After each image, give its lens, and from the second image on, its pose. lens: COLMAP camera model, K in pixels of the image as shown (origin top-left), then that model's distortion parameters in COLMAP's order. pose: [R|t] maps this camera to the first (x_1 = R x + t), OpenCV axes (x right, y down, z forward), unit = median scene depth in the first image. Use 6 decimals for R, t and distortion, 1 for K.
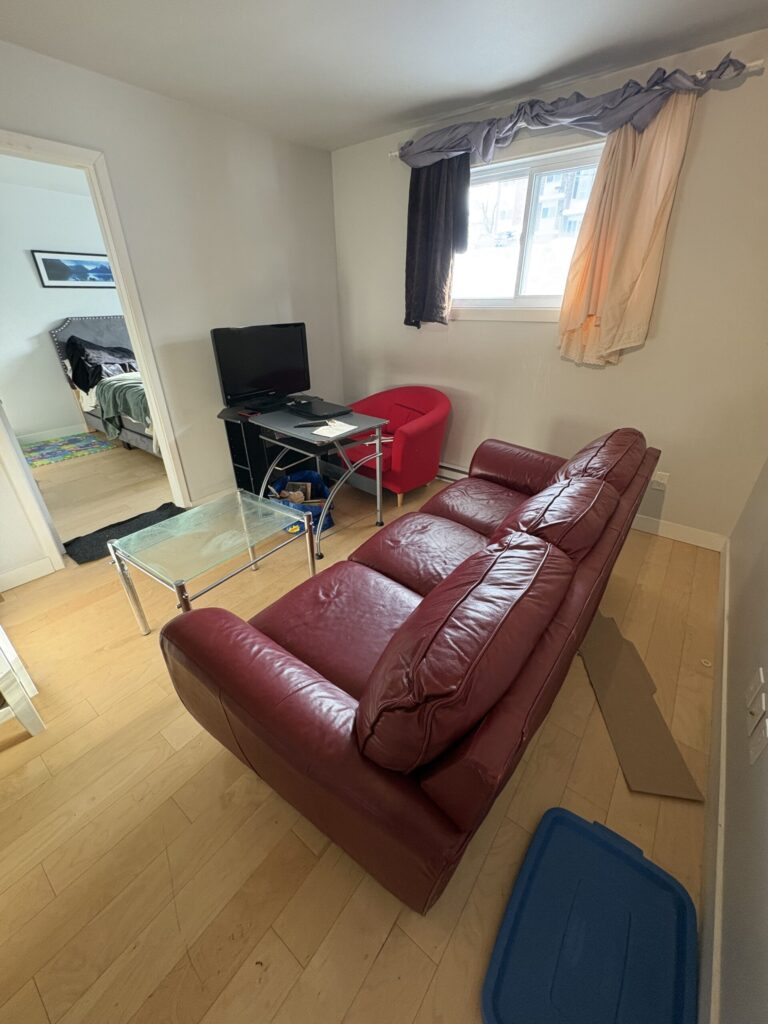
lens RADIAL K [[414.7, 0, 383.6], [0, 414.7, 504.5], [0, 0, 1]] dist [0.012221, 0.000017]
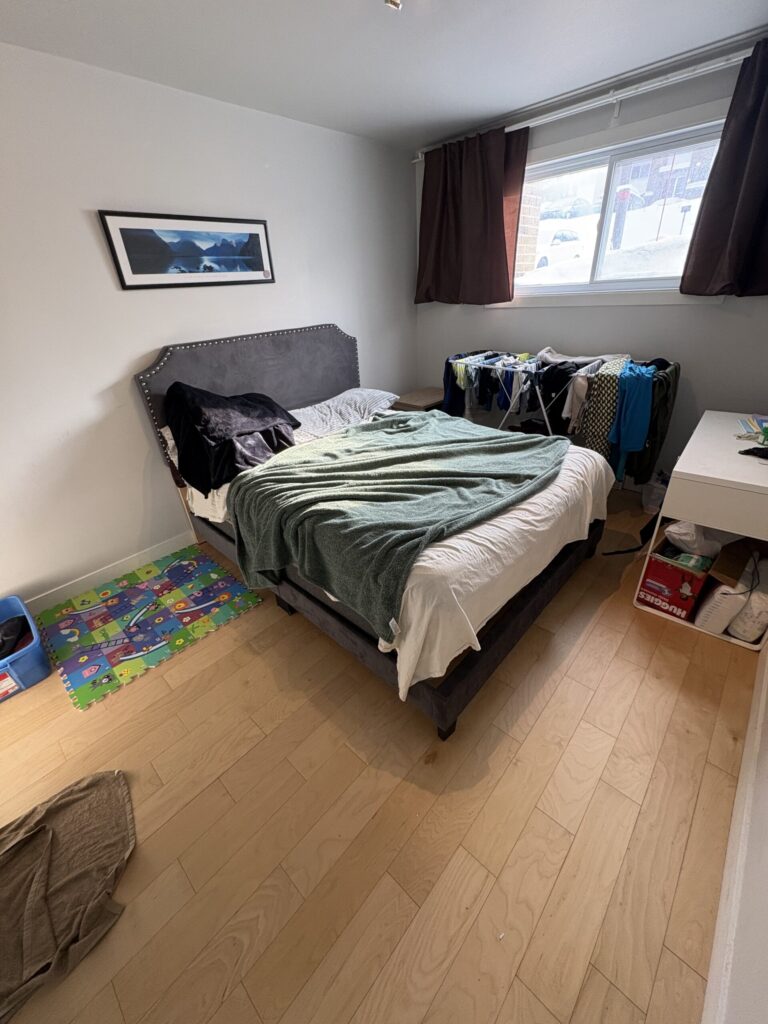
lens RADIAL K [[405.8, 0, 384.0], [0, 405.8, 512.0], [0, 0, 1]] dist [-0.000312, 0.000069]
pose [[0.994724, -0.002080, -0.102571, -0.441916], [0.005507, 0.999435, 0.033149, -0.260007], [0.102444, -0.033539, 0.994173, 0.528739]]
